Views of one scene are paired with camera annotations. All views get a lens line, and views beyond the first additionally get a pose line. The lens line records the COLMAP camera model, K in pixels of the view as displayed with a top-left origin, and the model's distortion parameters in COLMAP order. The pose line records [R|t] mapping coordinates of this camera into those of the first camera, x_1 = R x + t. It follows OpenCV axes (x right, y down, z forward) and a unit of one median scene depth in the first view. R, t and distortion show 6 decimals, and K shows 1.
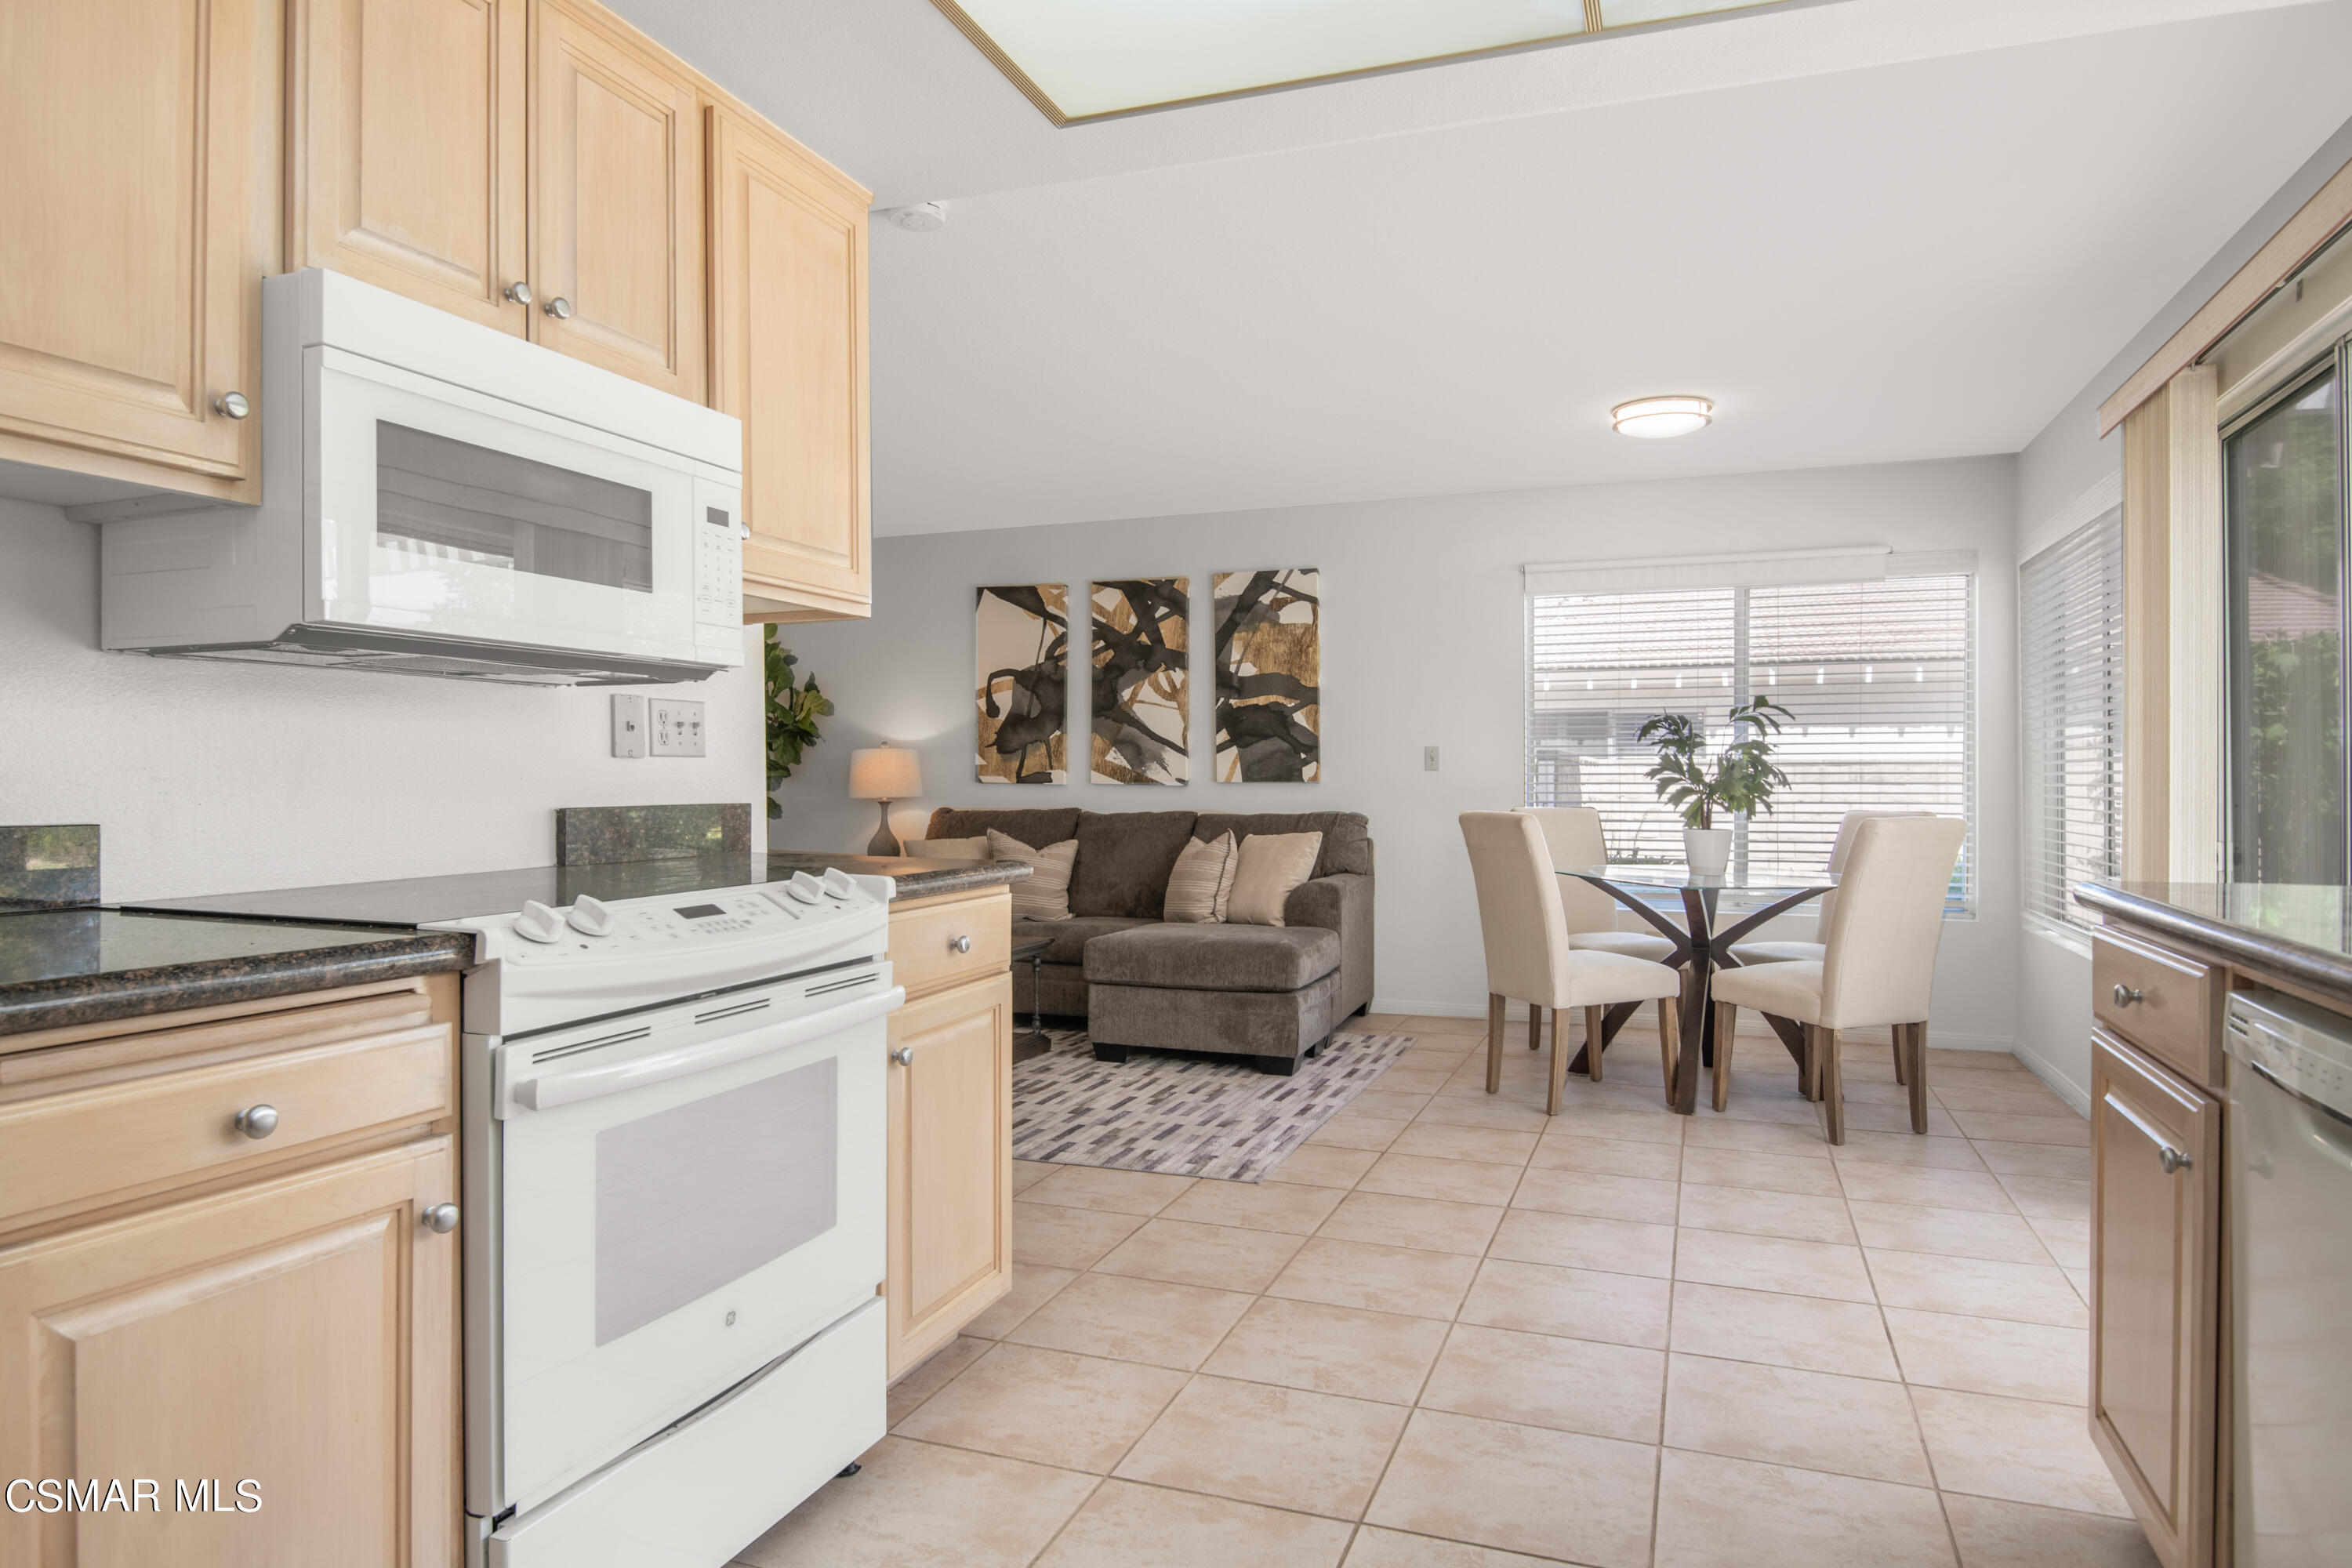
lens RADIAL K [[1400.1, 0, 1179.4], [0, 1400.1, 778.6], [0, 0, 1]] dist [-0.000286, 0.000028]
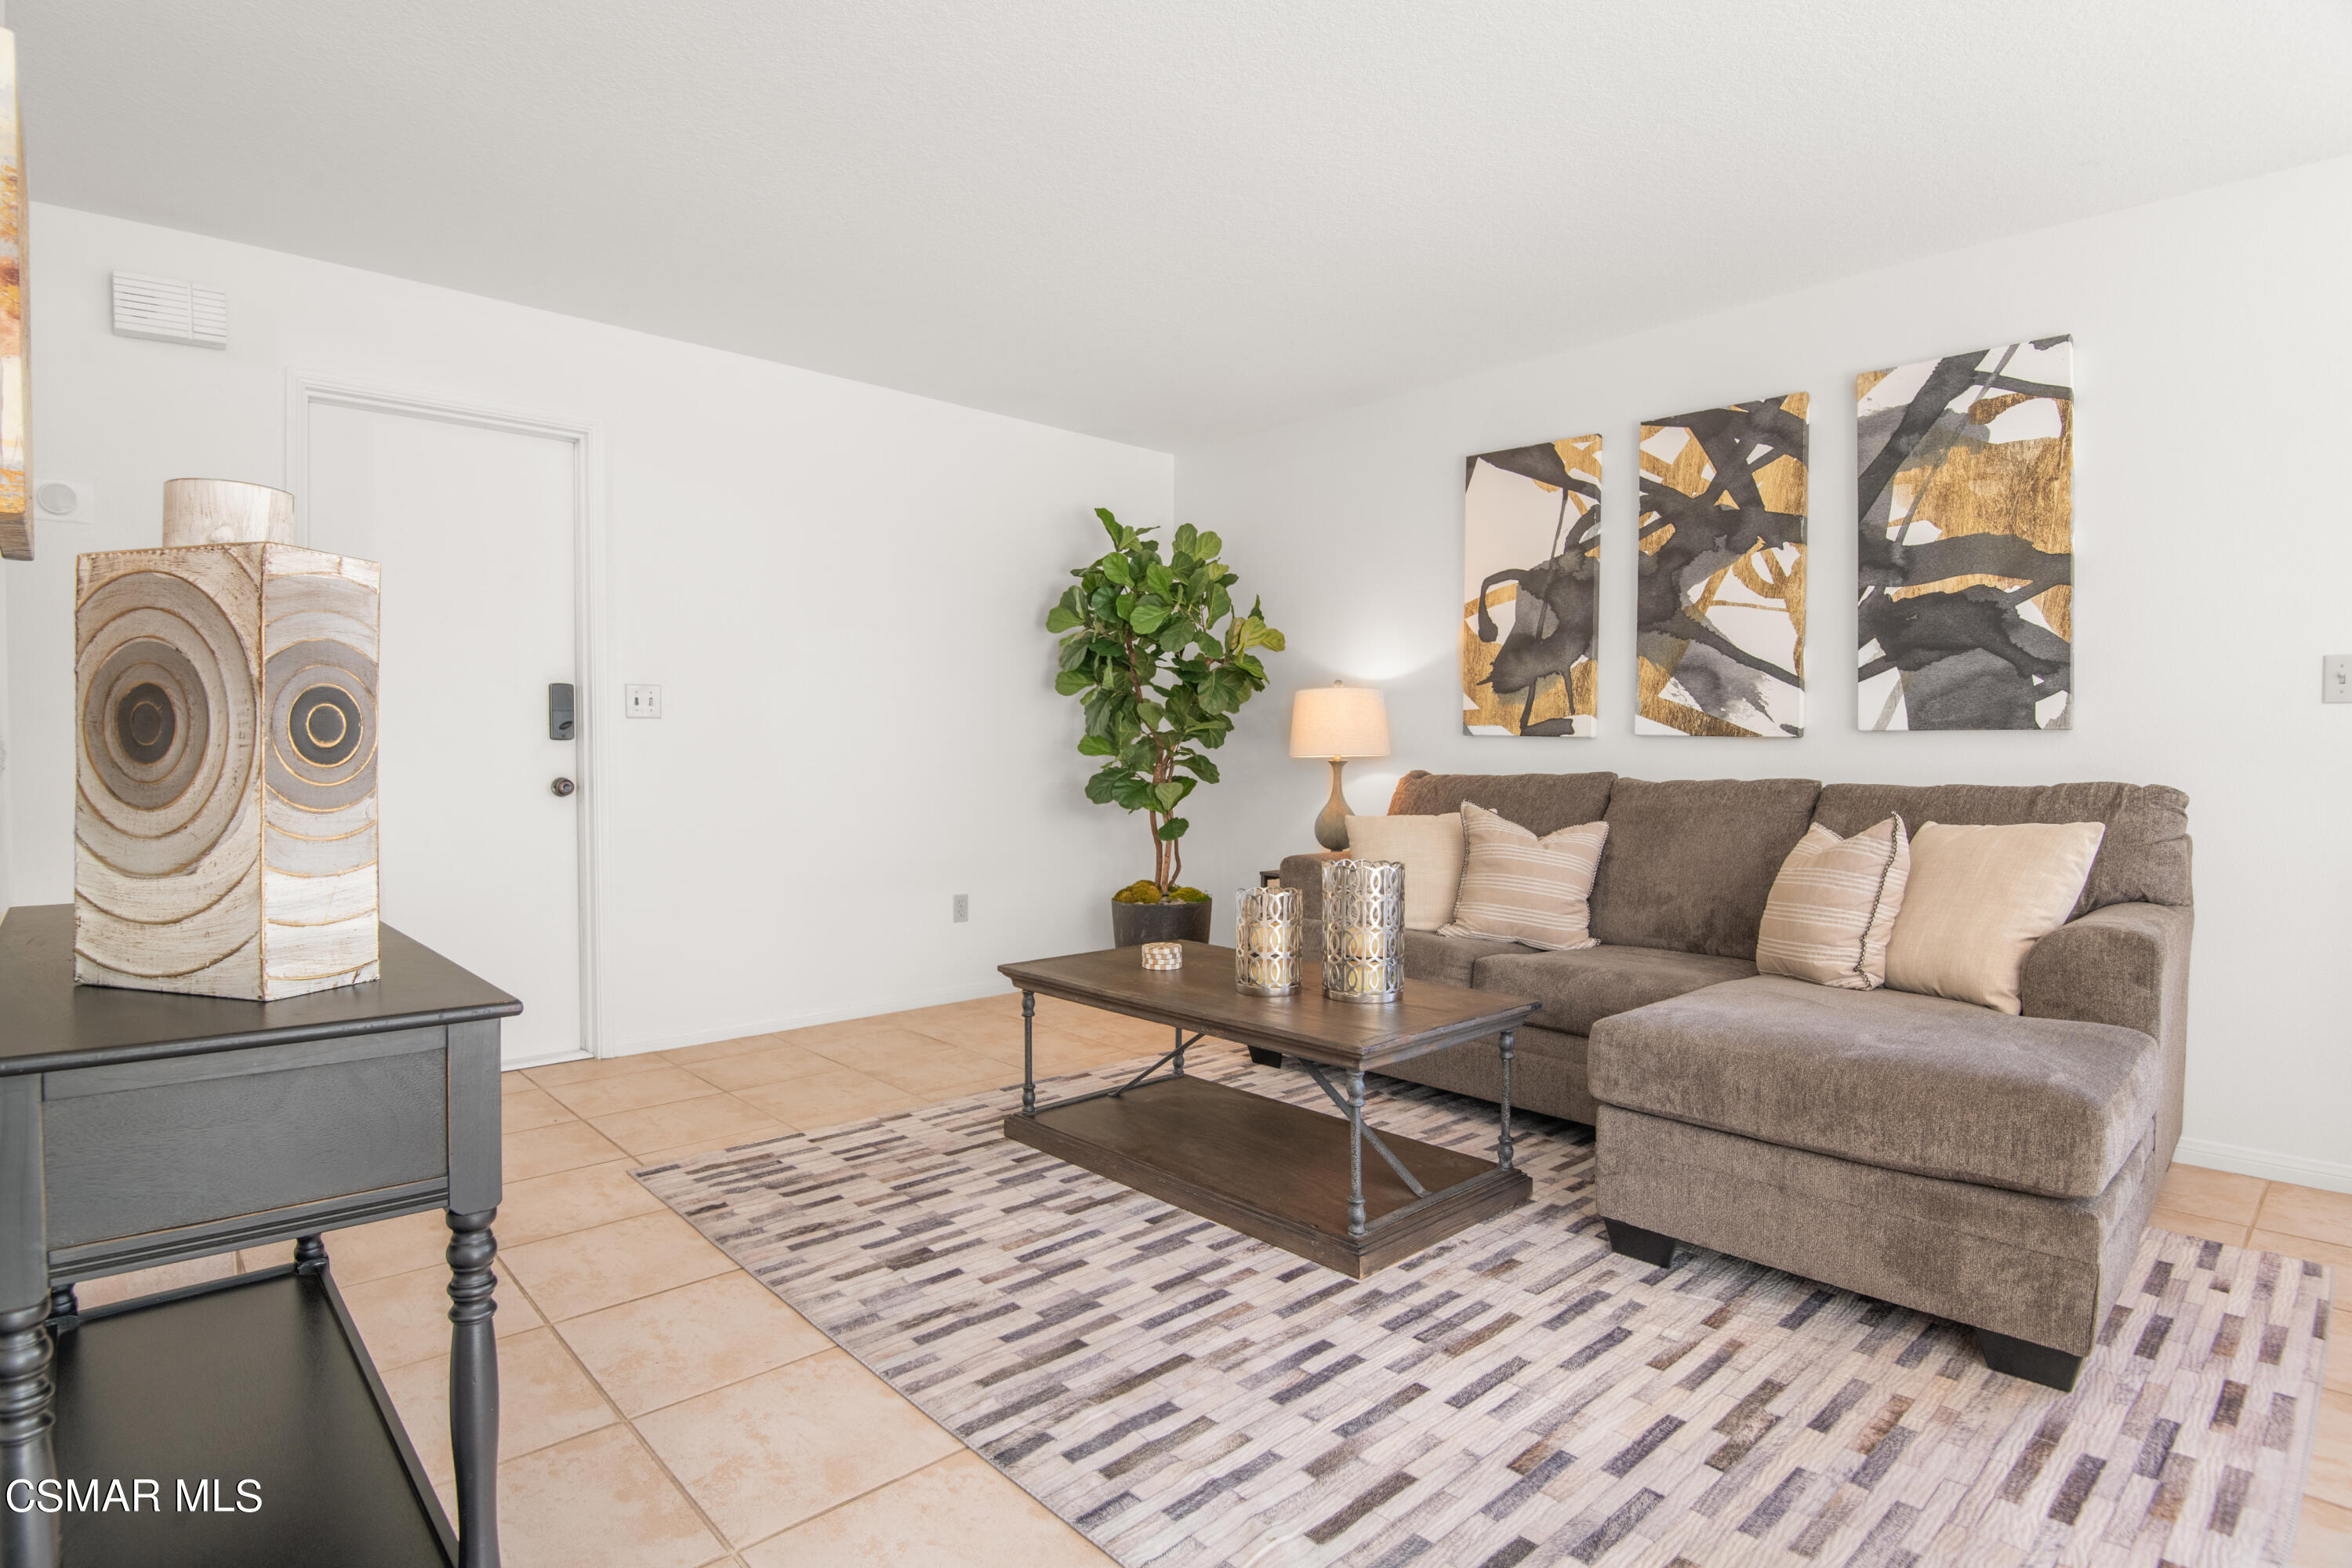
lens RADIAL K [[1189.9, 0, 1190.8], [0, 1189.9, 790.5], [0, 0, 1]] dist [-0.012775, -0.009245]
pose [[0.898959, 0.014247, -0.437802, -0.007214], [0.000442, 0.999441, 0.033432, 0.011203], [0.438033, -0.030248, 0.898450, 0.434293]]
